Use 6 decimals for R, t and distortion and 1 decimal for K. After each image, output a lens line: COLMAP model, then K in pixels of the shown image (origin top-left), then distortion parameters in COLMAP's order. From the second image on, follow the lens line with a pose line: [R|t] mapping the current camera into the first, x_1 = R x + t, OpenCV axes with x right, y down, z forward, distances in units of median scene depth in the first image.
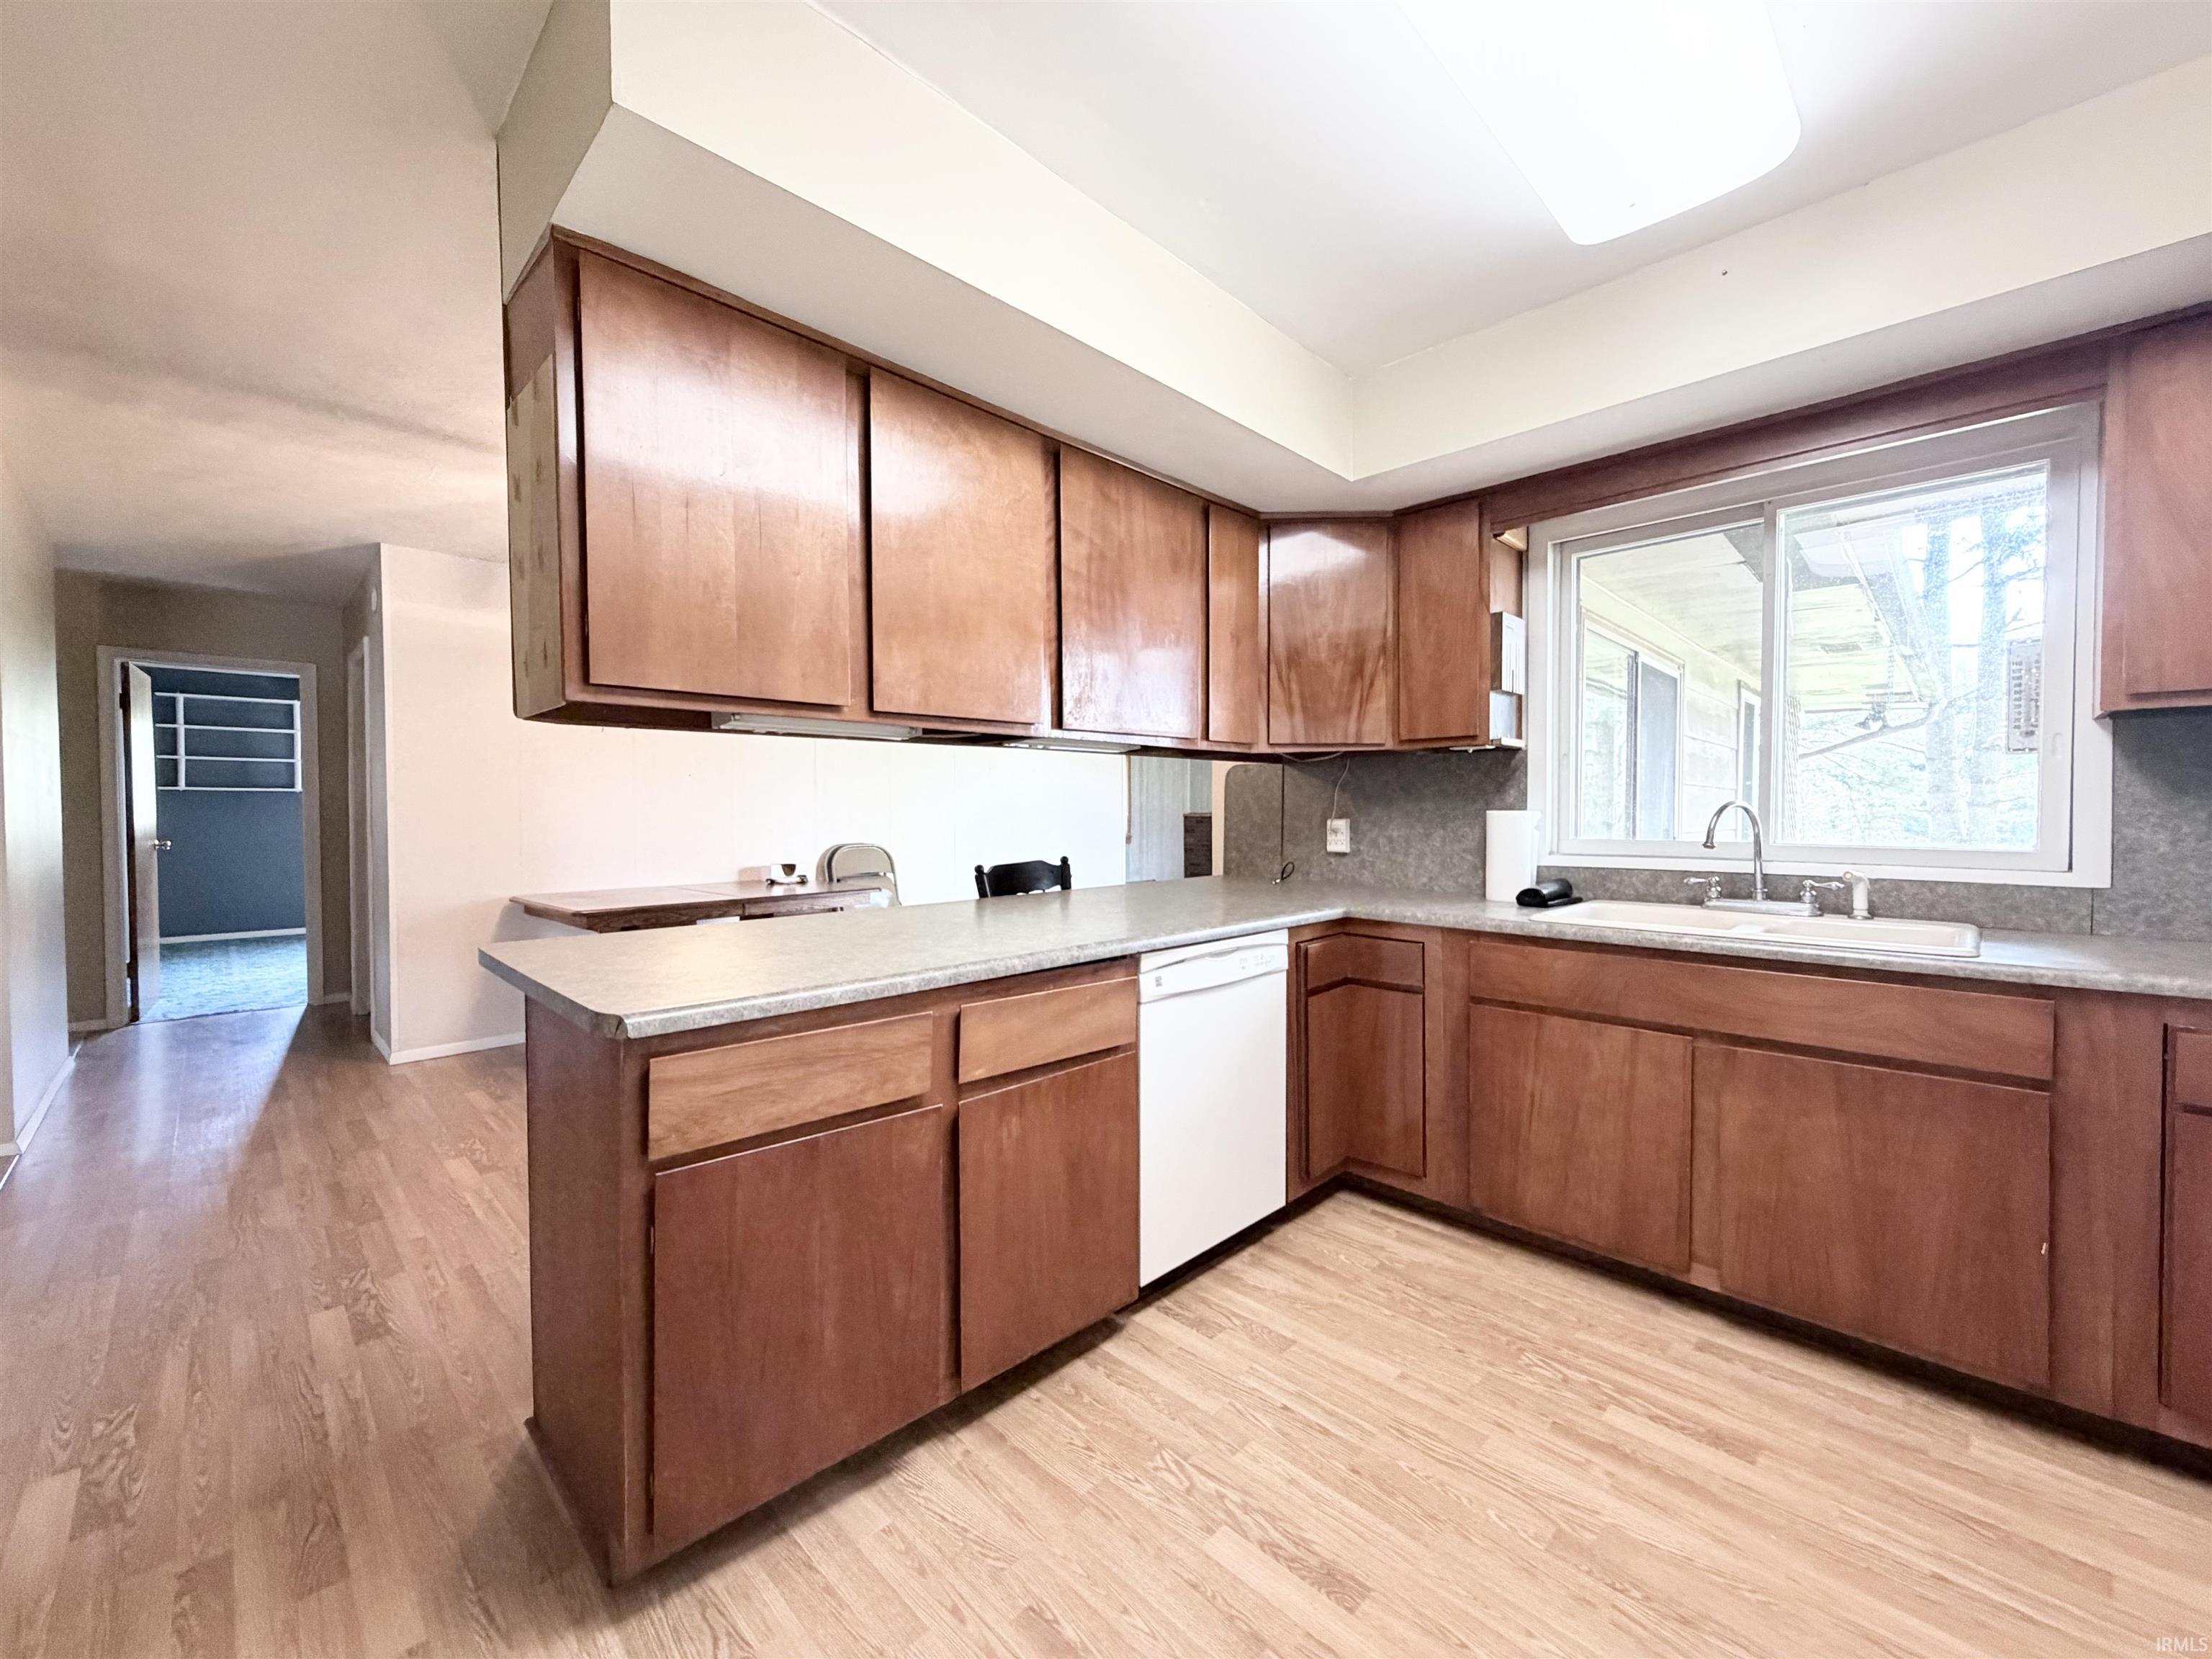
lens RADIAL K [[879.4, 0, 1114.6], [0, 879.4, 823.7], [0, 0, 1]] dist [0.000449, -0.000314]
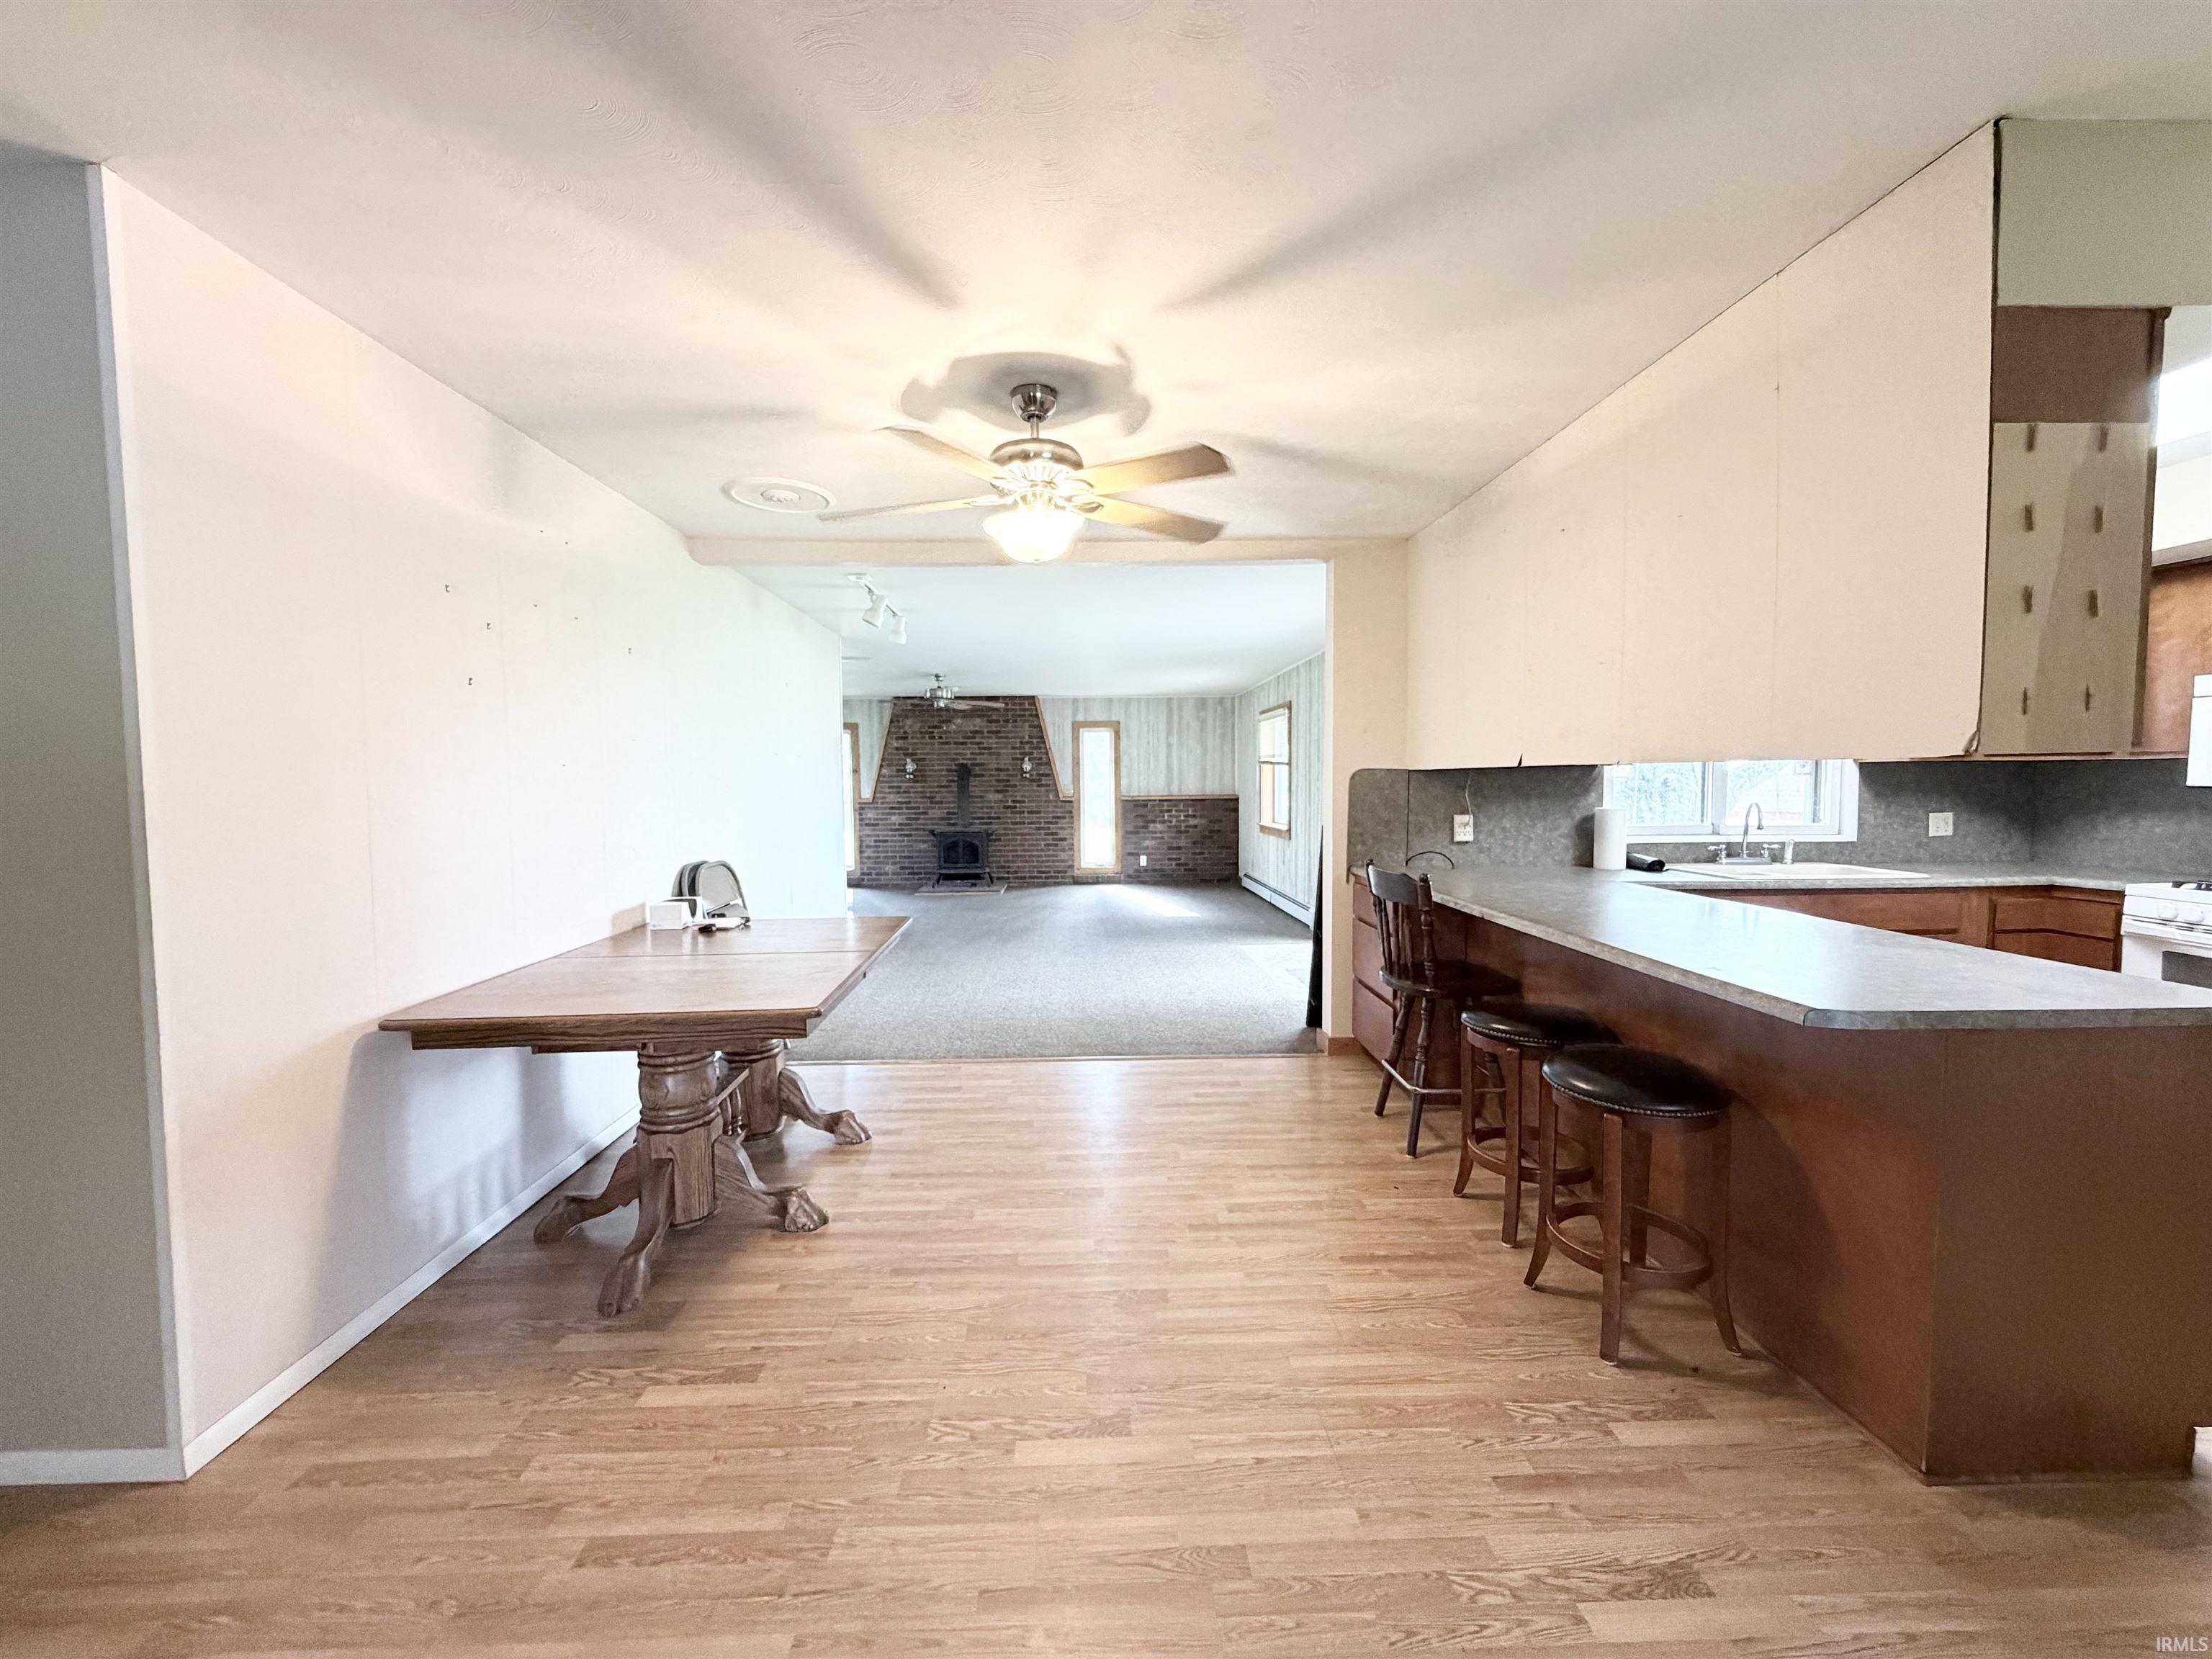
lens RADIAL K [[879.4, 0, 1100.1], [0, 879.4, 813.5], [0, 0, 1]] dist [0.000449, -0.000314]
pose [[0.692748, -0.028179, 0.720629, -1.464440], [0.016732, 0.999595, 0.023003, -0.064499], [-0.720986, -0.003877, 0.692939, 0.741001]]
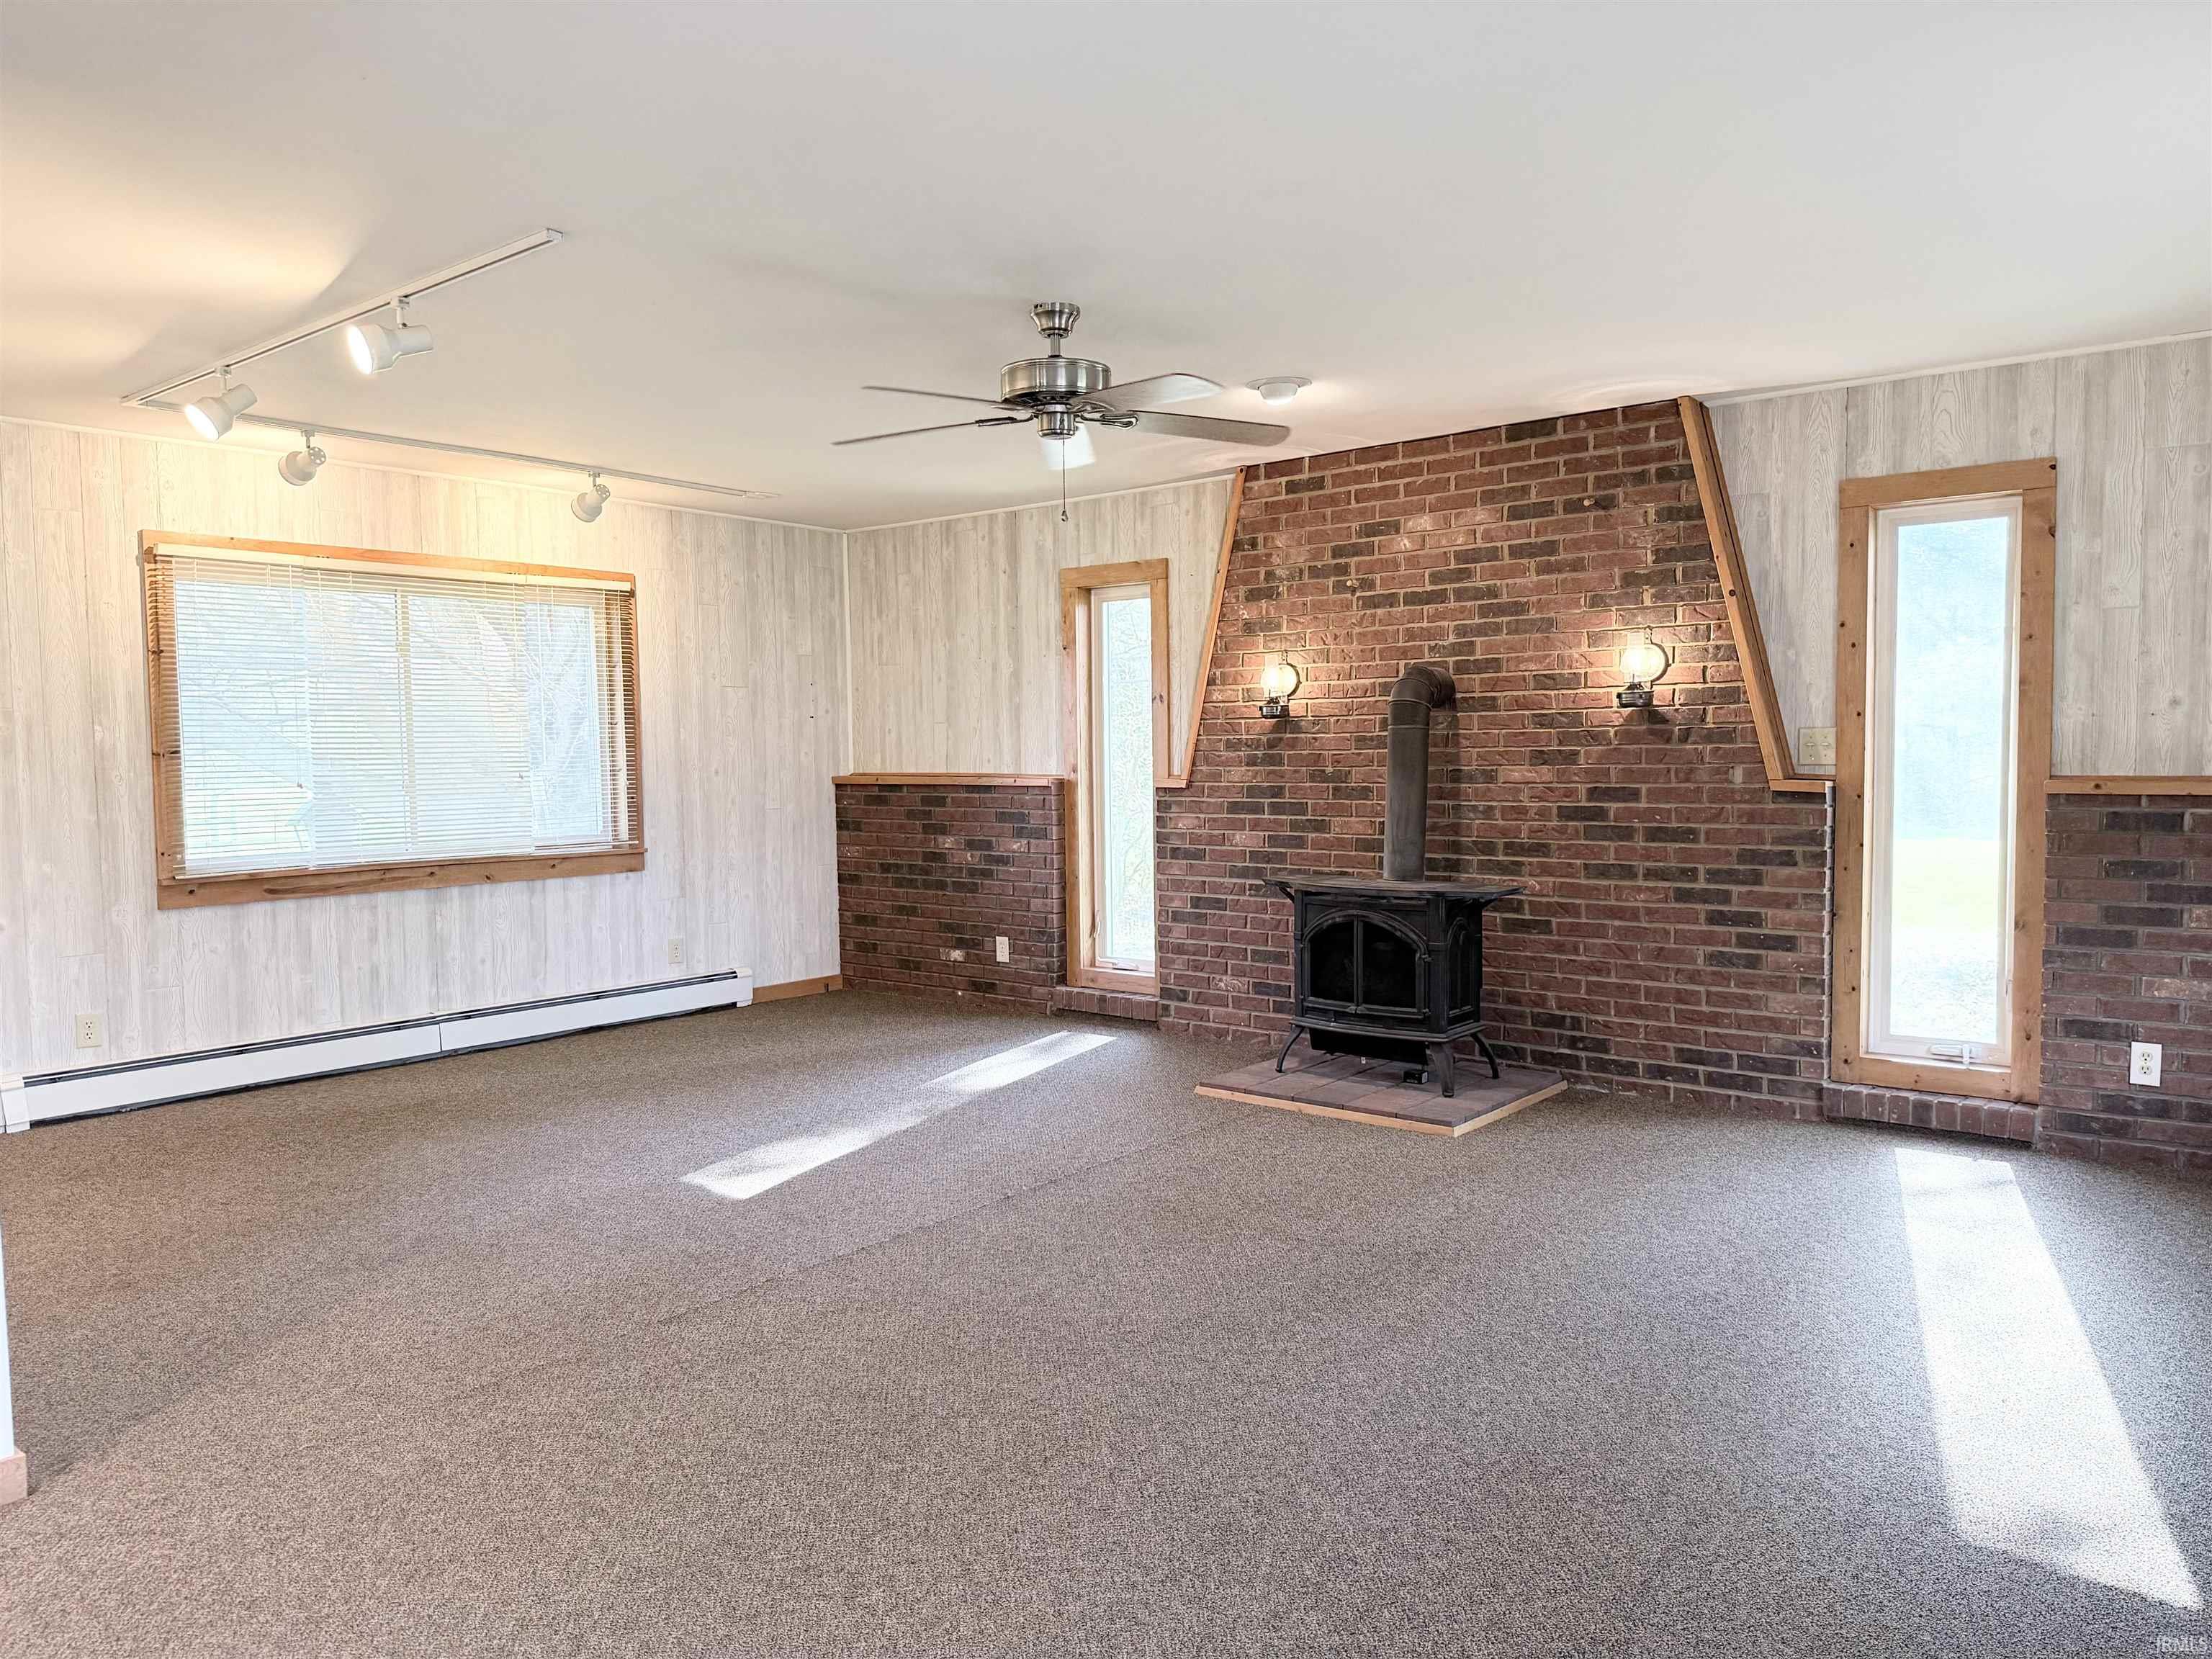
lens RADIAL K [[1528.1, 0, 1099.2], [0, 1528.1, 838.6], [0, 0, 1]] dist [0.023009, -0.040356]
pose [[0.996425, -0.014527, 0.083225, 0.768523], [0.010743, 0.998895, 0.045744, -0.073213], [-0.083797, -0.044686, 0.995480, 2.168443]]
